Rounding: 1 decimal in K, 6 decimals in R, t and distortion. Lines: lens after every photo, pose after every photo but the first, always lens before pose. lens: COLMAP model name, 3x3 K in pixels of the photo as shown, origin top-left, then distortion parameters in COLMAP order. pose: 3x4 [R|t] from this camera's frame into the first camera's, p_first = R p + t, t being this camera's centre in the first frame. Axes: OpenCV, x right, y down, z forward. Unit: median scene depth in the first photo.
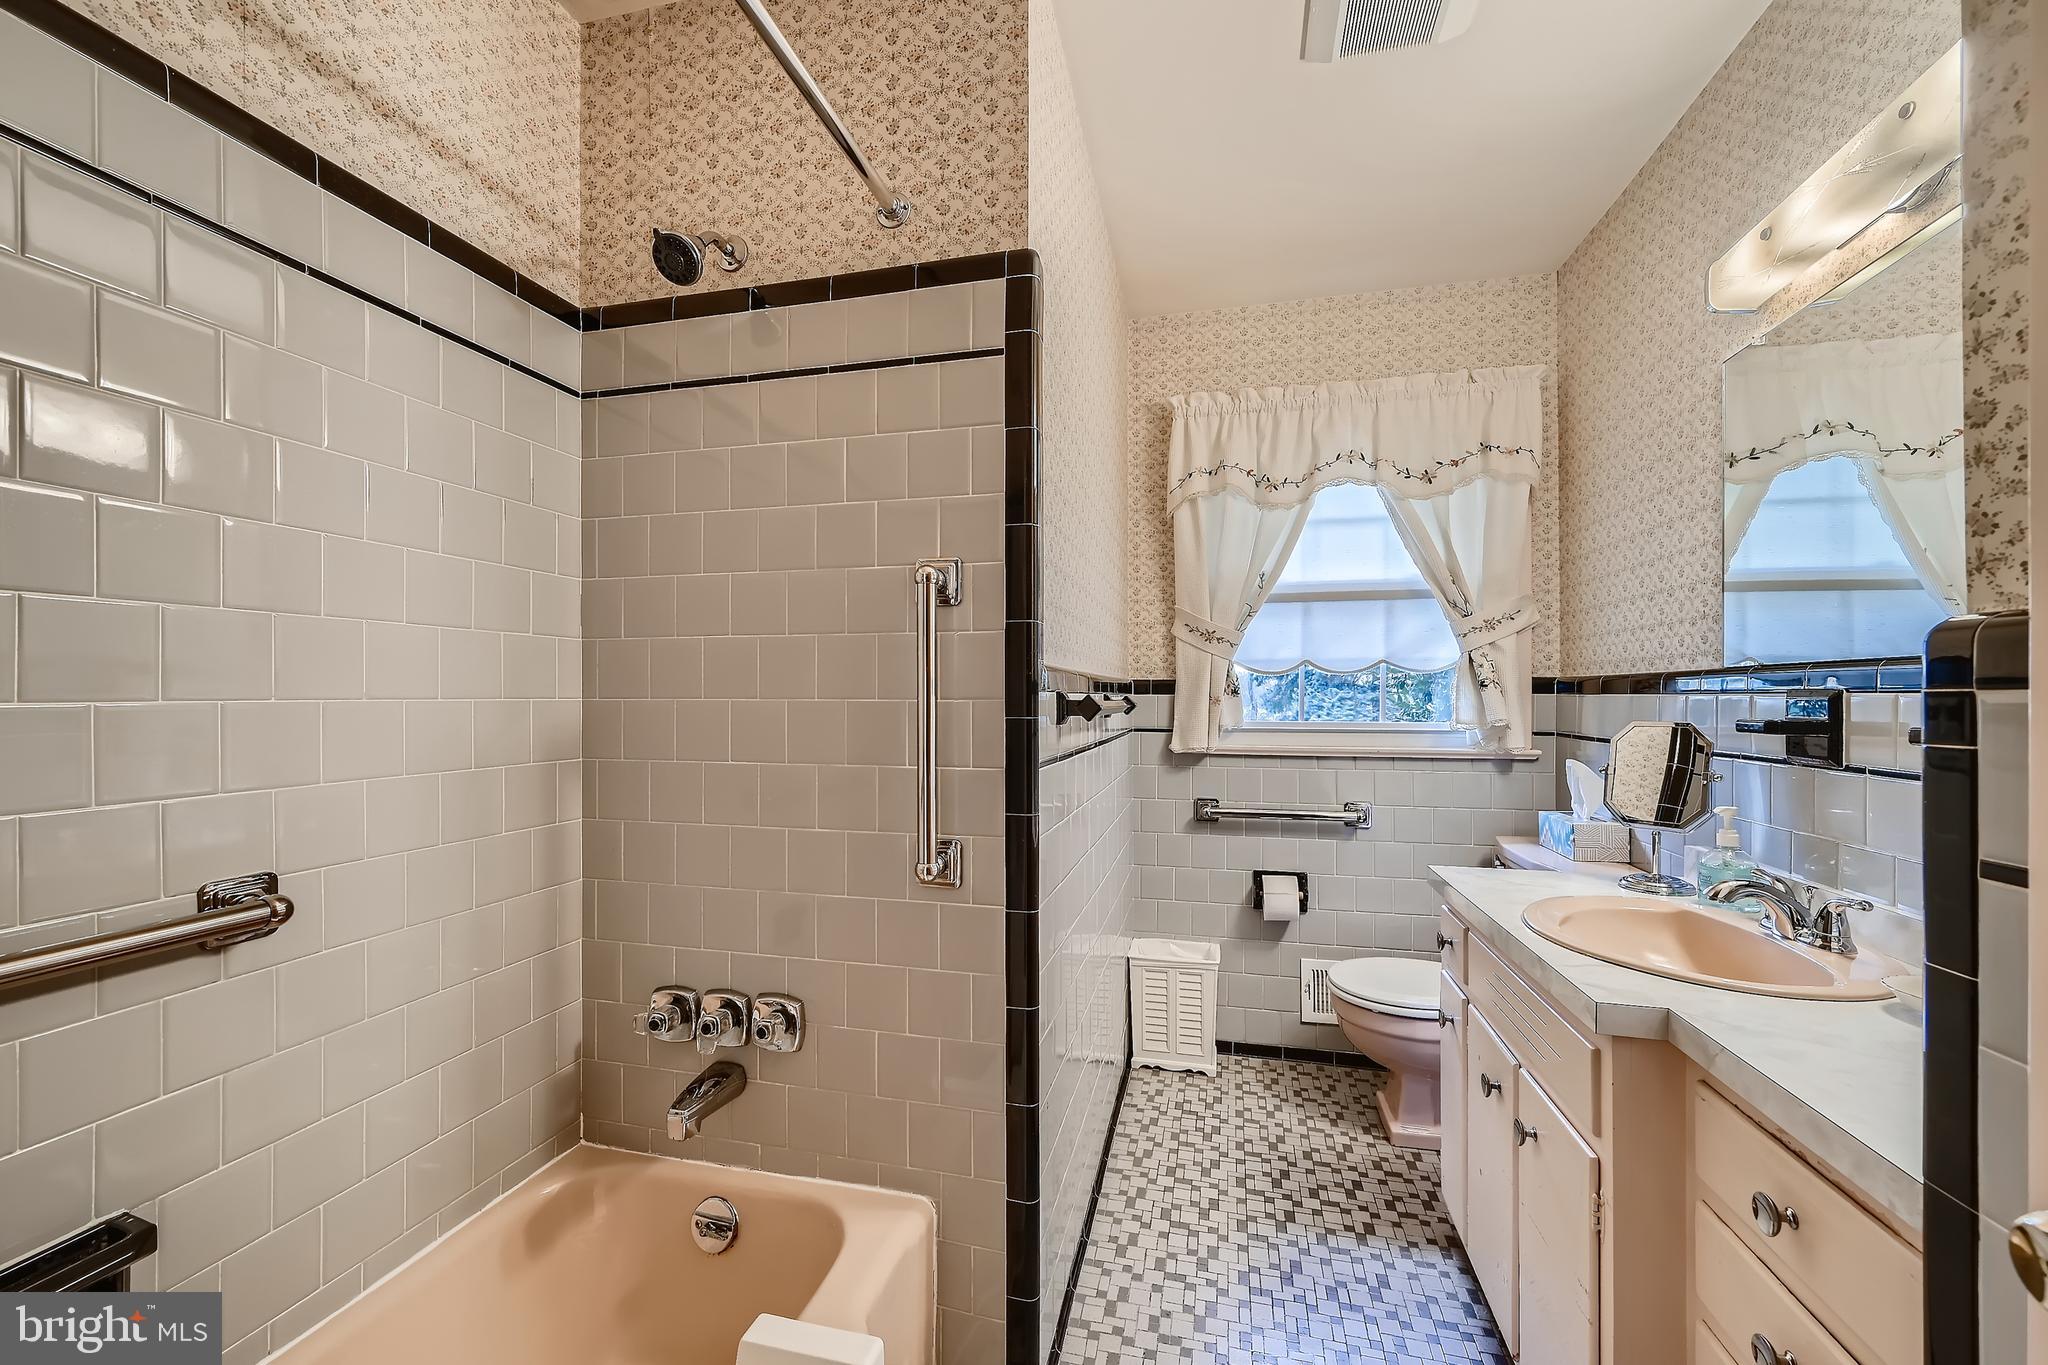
lens RADIAL K [[812.6, 0, 1023.7], [0, 812.6, 694.7], [0, 0, 1]] dist [-0.002439, 0.000761]
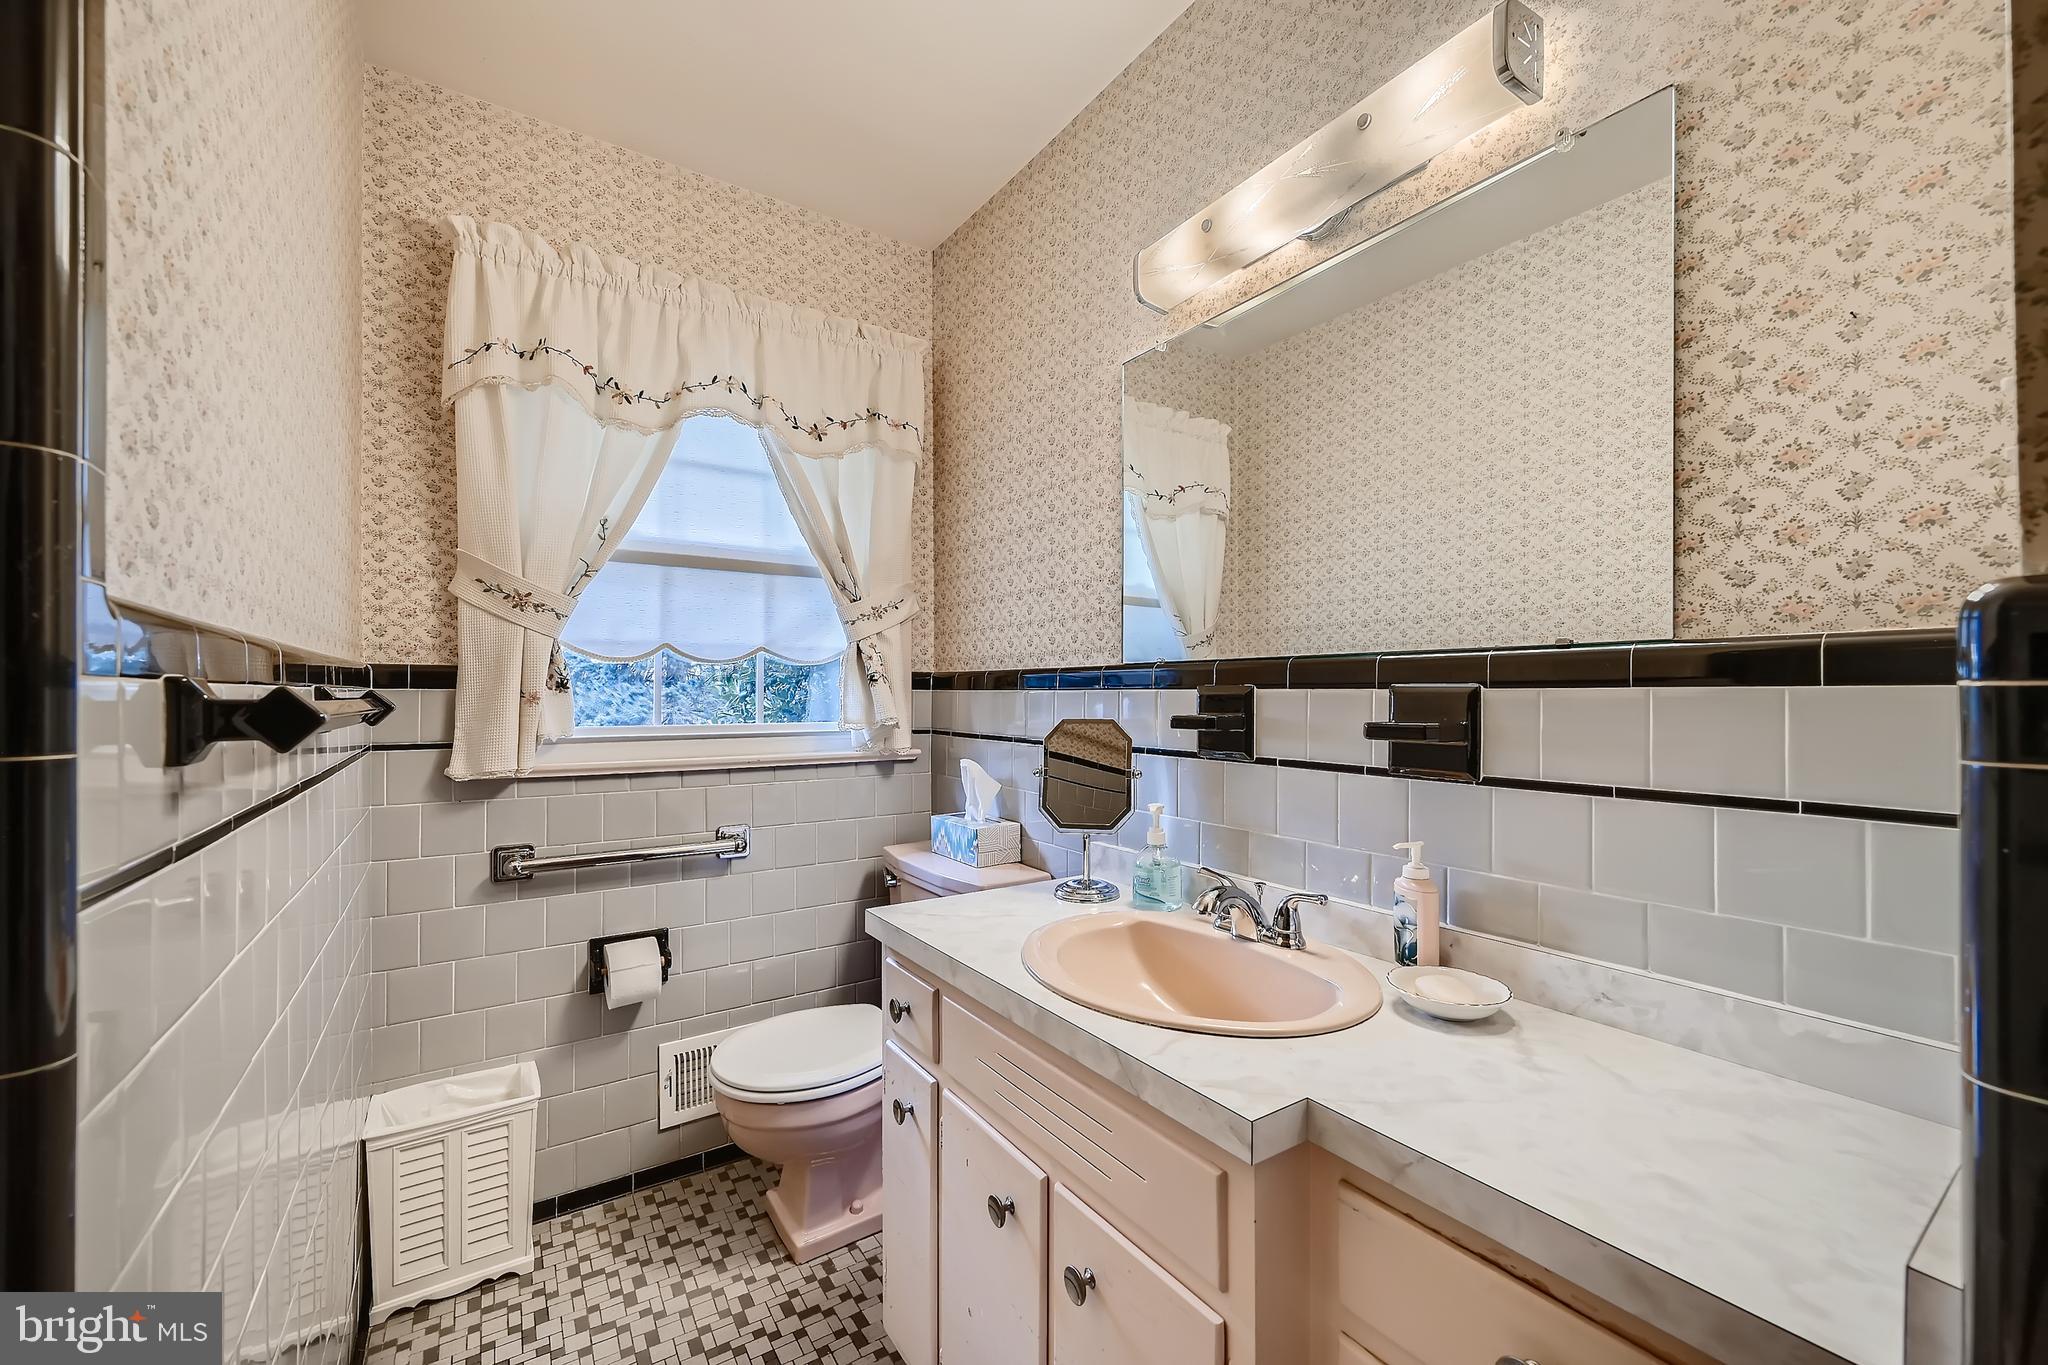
lens RADIAL K [[812.6, 0, 1025.3], [0, 812.6, 691.0], [0, 0, 1]] dist [-0.002439, 0.000761]
pose [[0.672959, 0.001834, 0.739677, 0.018768], [-0.002054, 0.999998, -0.000610, 0.001049], [-0.739677, -0.001109, 0.672961, 0.276603]]
